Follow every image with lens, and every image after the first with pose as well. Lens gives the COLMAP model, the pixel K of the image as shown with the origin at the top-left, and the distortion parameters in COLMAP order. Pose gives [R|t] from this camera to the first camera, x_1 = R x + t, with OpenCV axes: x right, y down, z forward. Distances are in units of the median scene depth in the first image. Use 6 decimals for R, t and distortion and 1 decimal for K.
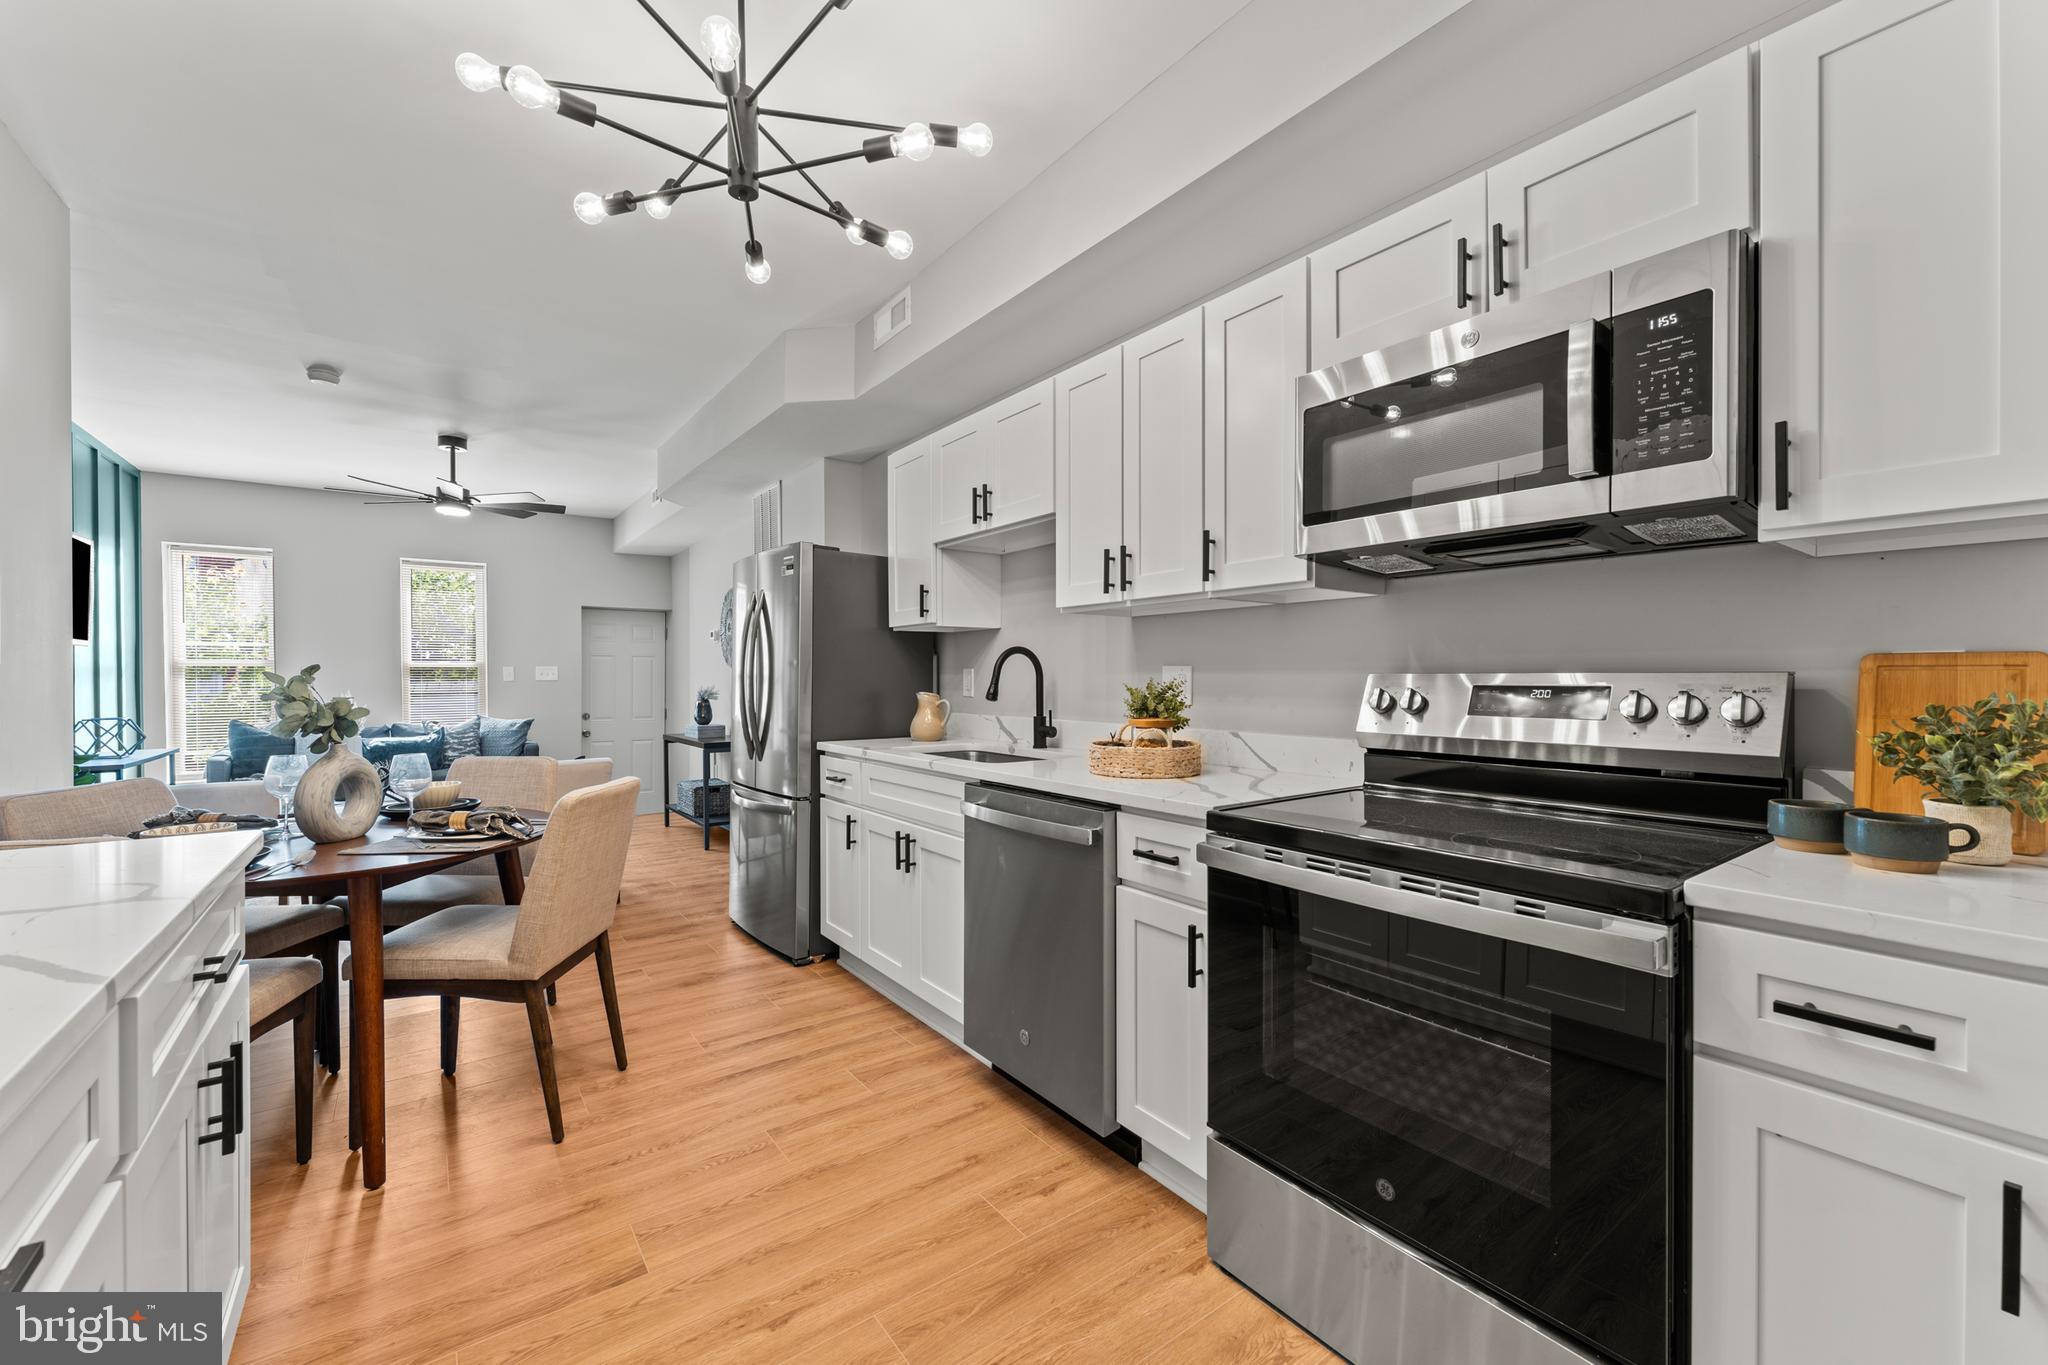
lens RADIAL K [[815.8, 0, 1019.6], [0, 815.8, 680.9], [0, 0, 1]] dist [0.001195, 0.000849]
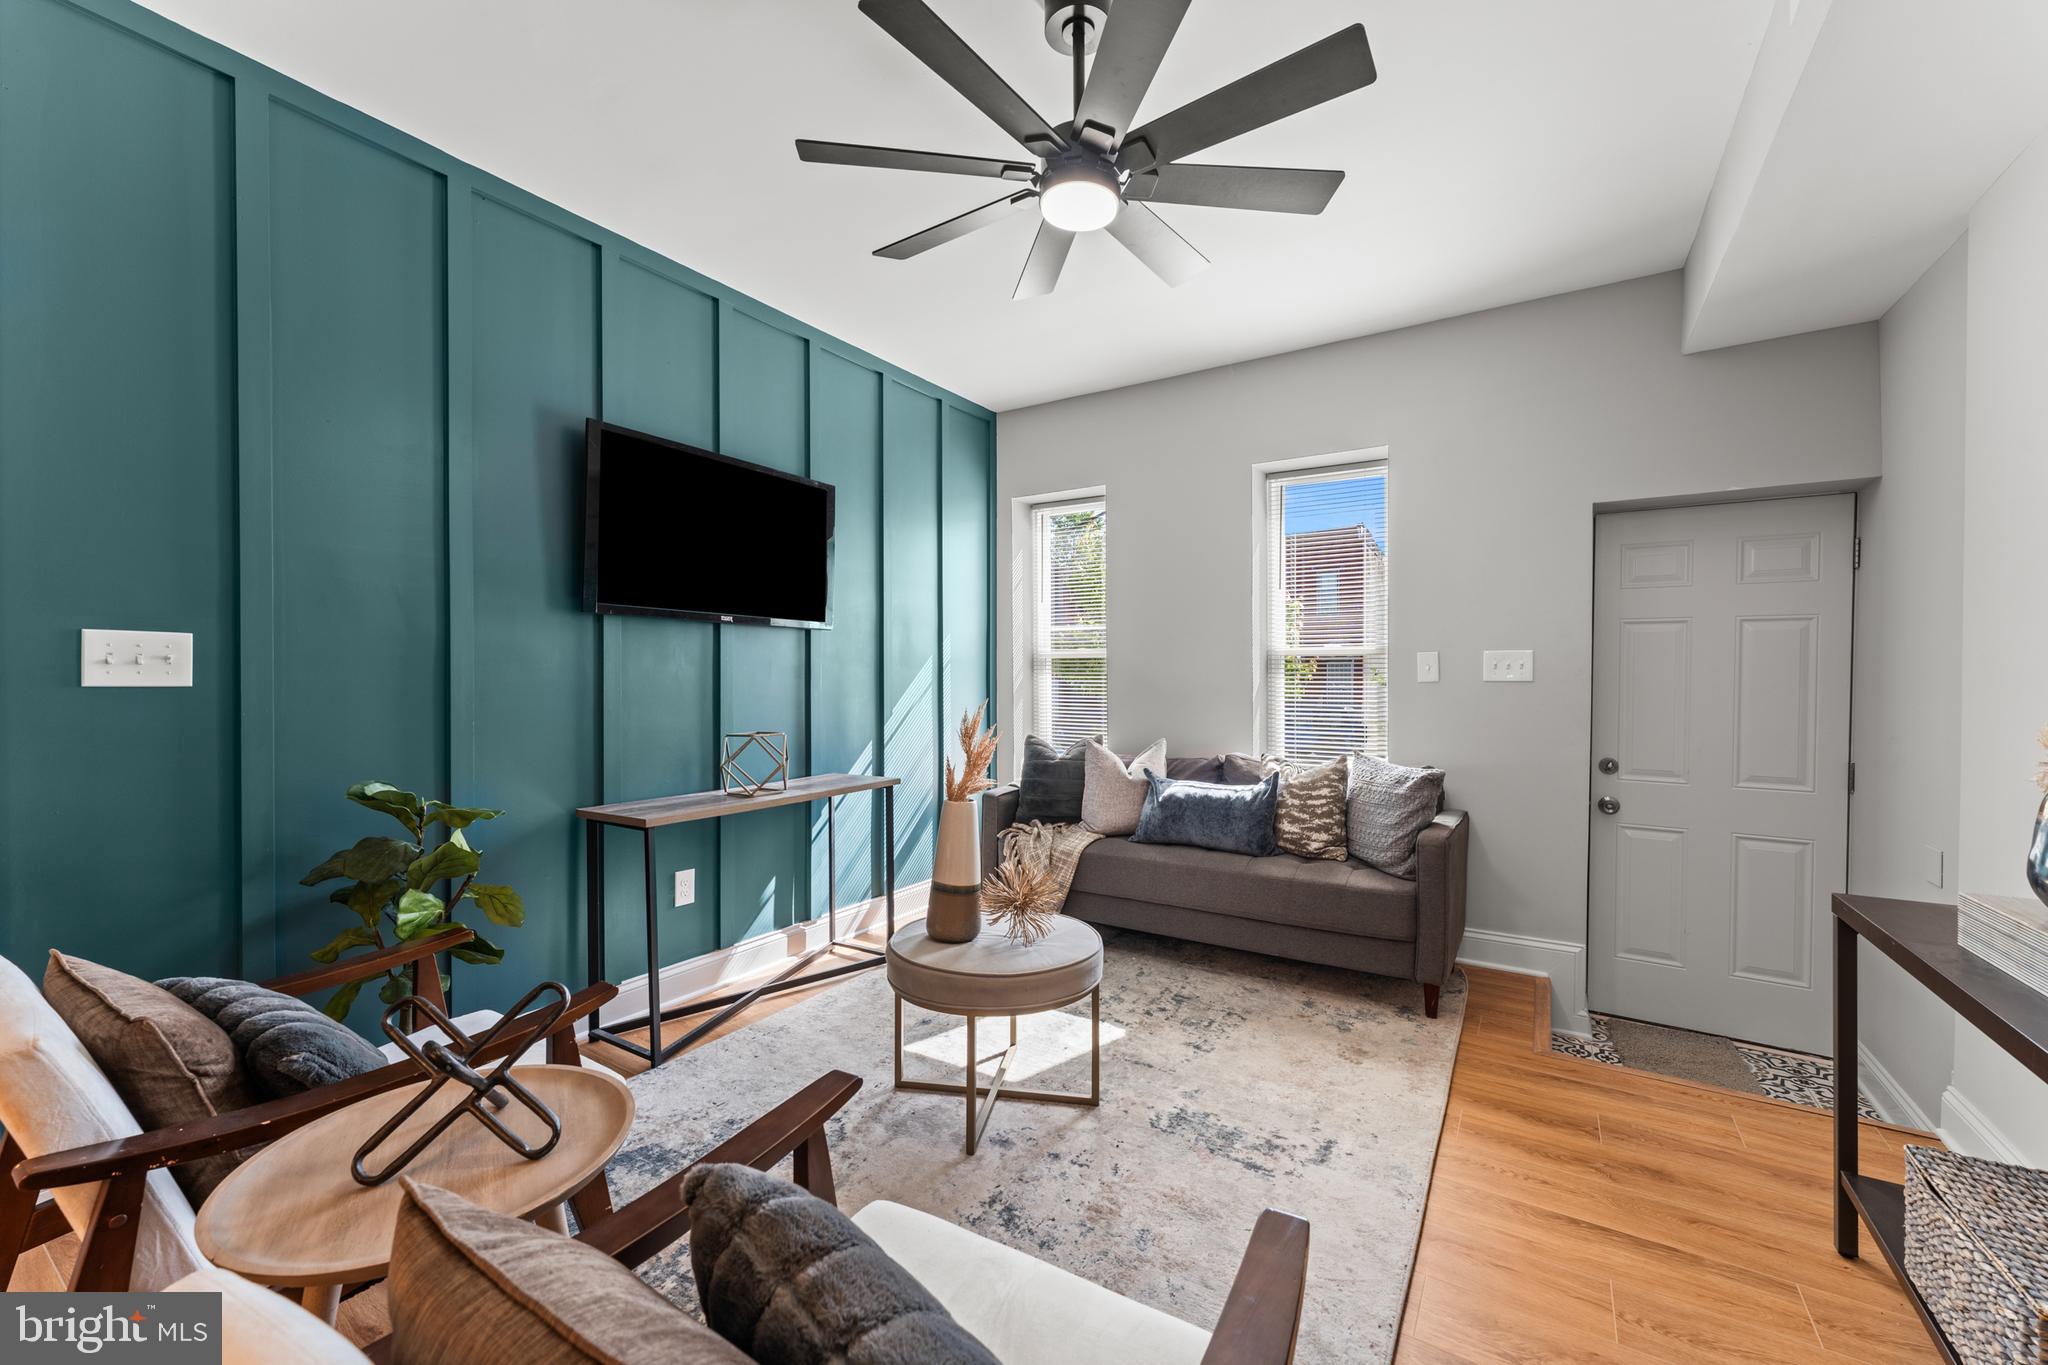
lens RADIAL K [[815.8, 0, 1032.0], [0, 815.8, 681.0], [0, 0, 1]] dist [0.001195, 0.000849]
pose [[0.364161, 0.009545, -0.931287, -0.748899], [-0.006708, 0.999948, 0.007626, -0.006547], [0.931312, 0.003470, 0.364206, 1.734250]]
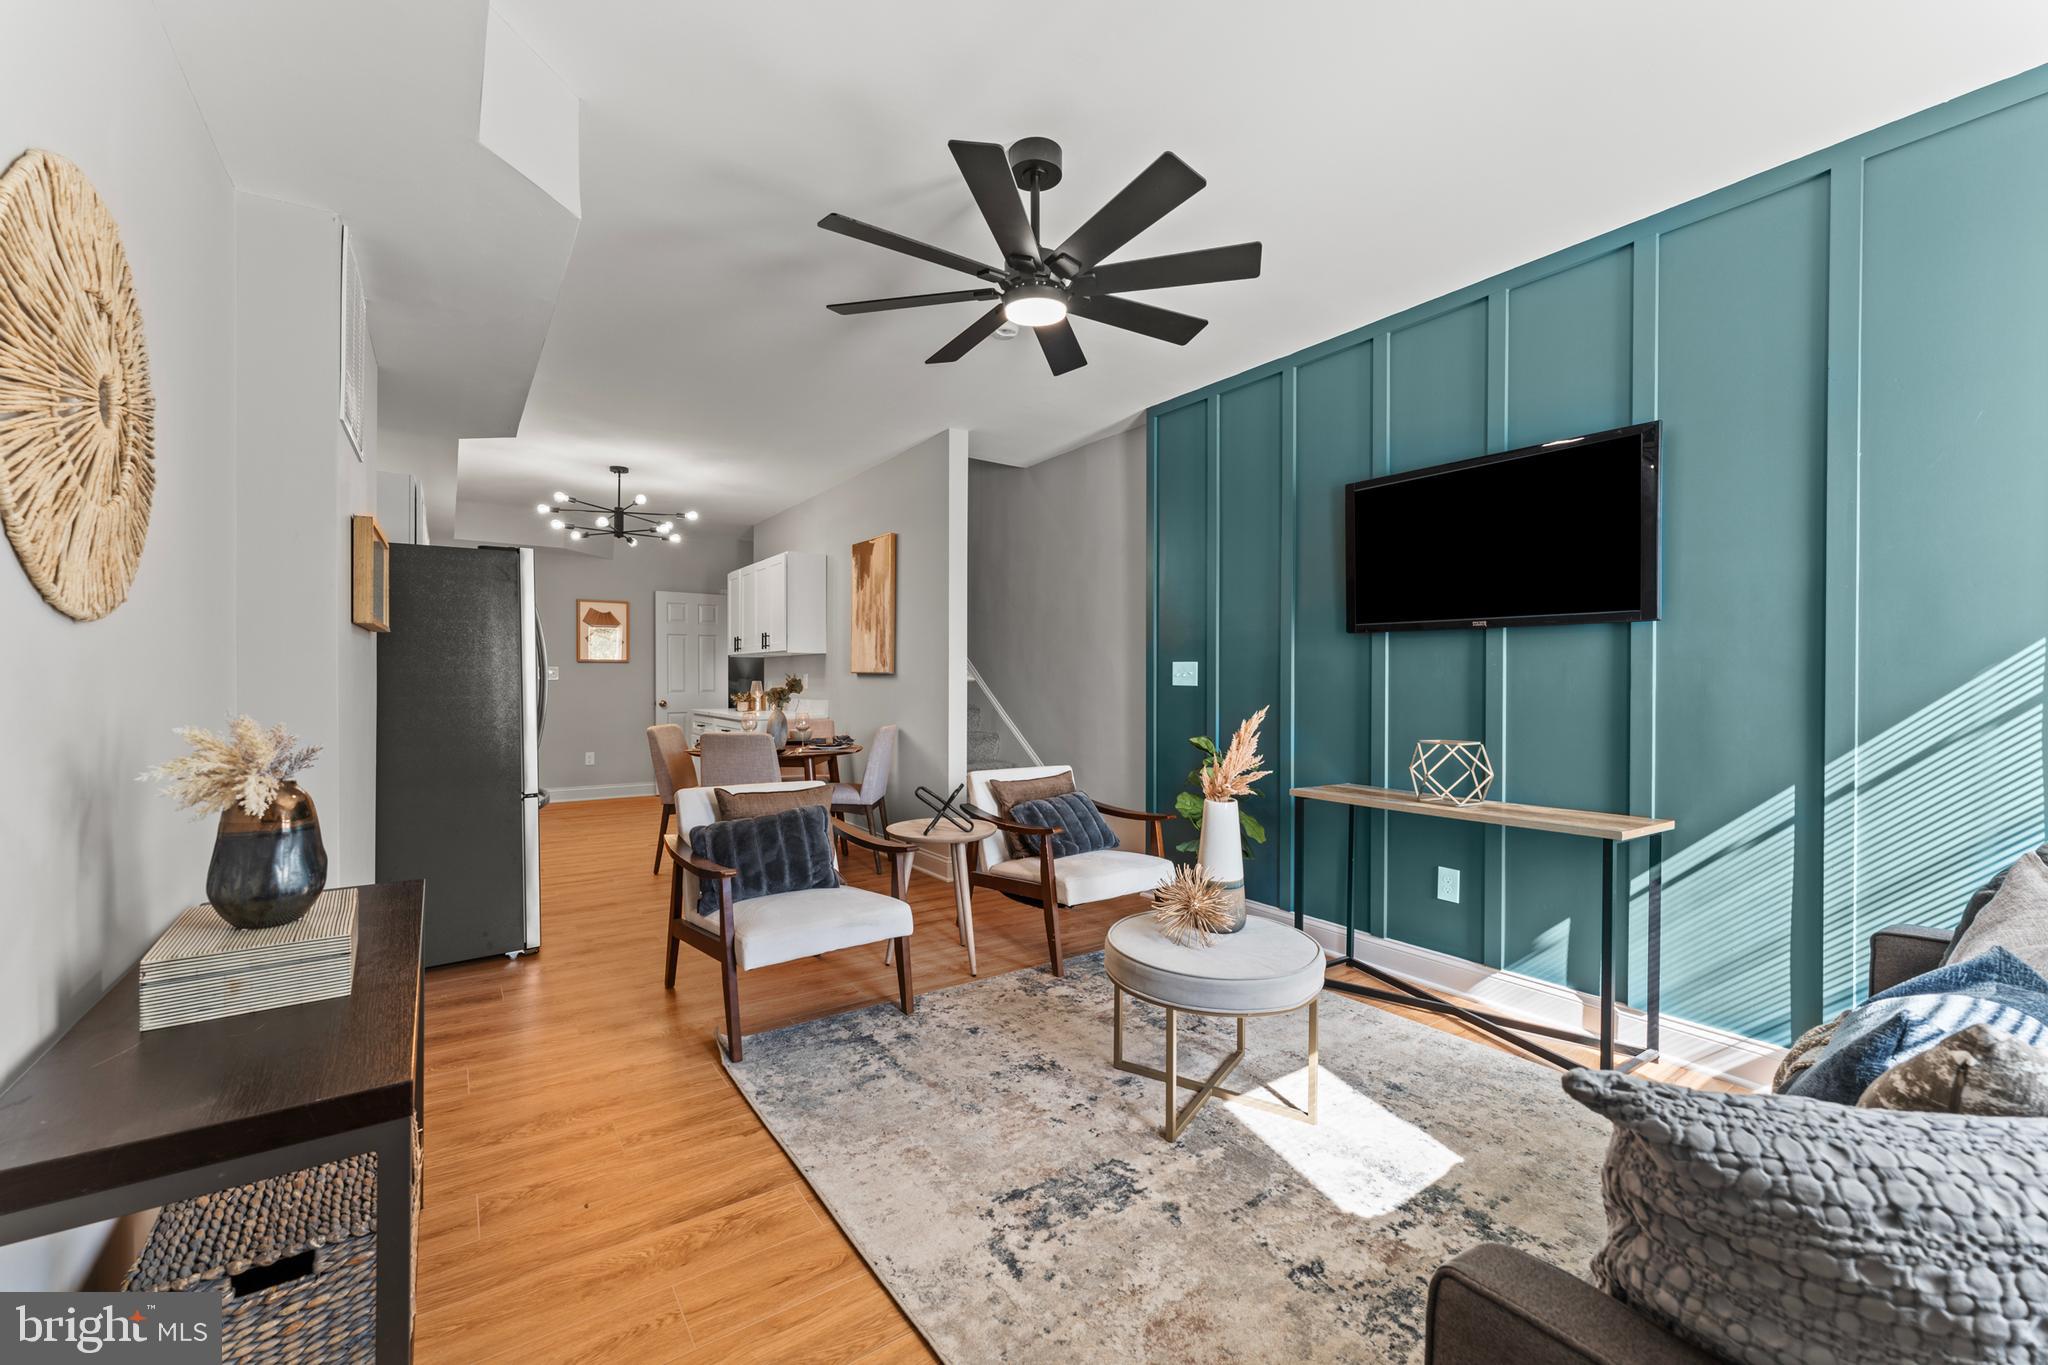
lens RADIAL K [[815.8, 0, 1021.2], [0, 815.8, 679.0], [0, 0, 1]] dist [0.001195, 0.000849]
pose [[-0.999780, -0.001031, 0.020961, -1.420674], [-0.000948, 0.999992, 0.004002, -0.010872], [-0.020965, 0.003981, -0.999772, 2.969405]]
